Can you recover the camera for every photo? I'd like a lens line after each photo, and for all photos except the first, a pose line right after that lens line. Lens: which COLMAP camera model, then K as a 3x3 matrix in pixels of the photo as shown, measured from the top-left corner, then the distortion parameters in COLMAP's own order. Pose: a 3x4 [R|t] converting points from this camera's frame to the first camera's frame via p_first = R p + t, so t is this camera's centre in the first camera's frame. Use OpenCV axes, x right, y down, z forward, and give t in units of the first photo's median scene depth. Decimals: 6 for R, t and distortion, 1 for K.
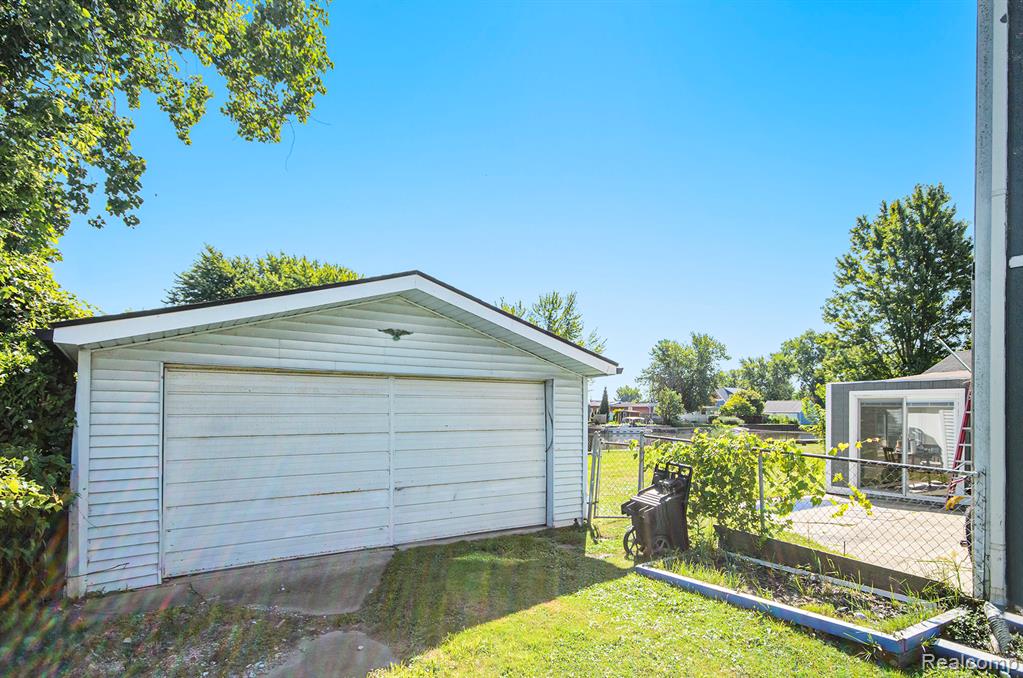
lens RADIAL K [[618.5, 0, 535.2], [0, 618.5, 415.2], [0, 0, 1]] dist [0.002116, 0.000458]
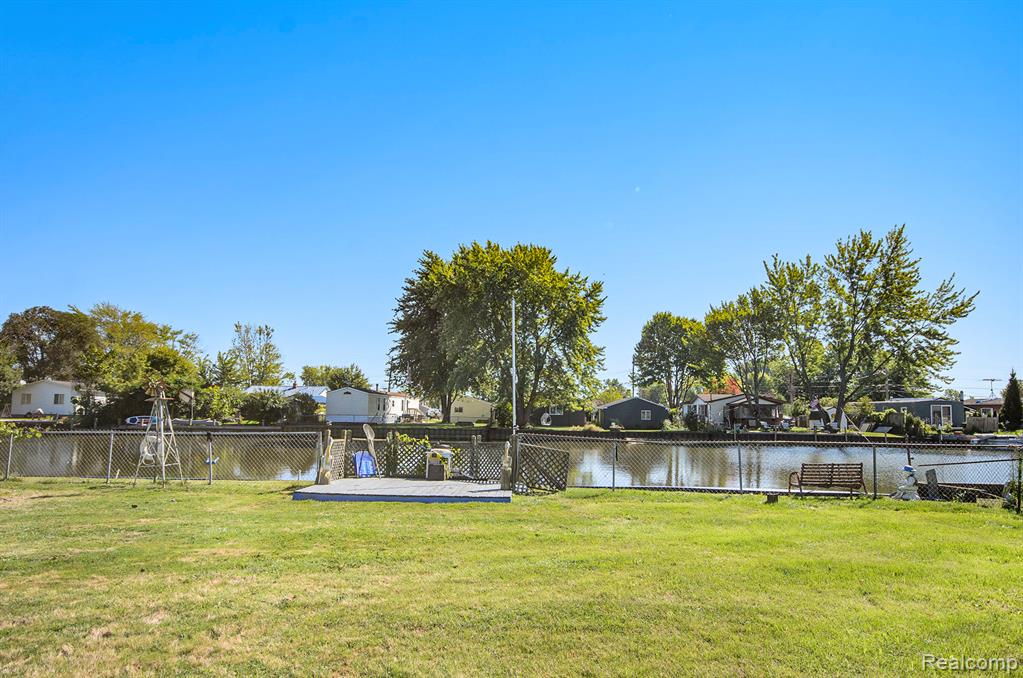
lens RADIAL K [[568.1, 0, 488.9], [0, 568.1, 380.9], [0, 0, 1]] dist [0.013975, 0.000956]
pose [[0.747838, -0.038448, -0.662767, 0.101502], [-0.005847, 0.997901, -0.064487, 0.001845], [0.663855, 0.052101, 0.746044, 0.217098]]
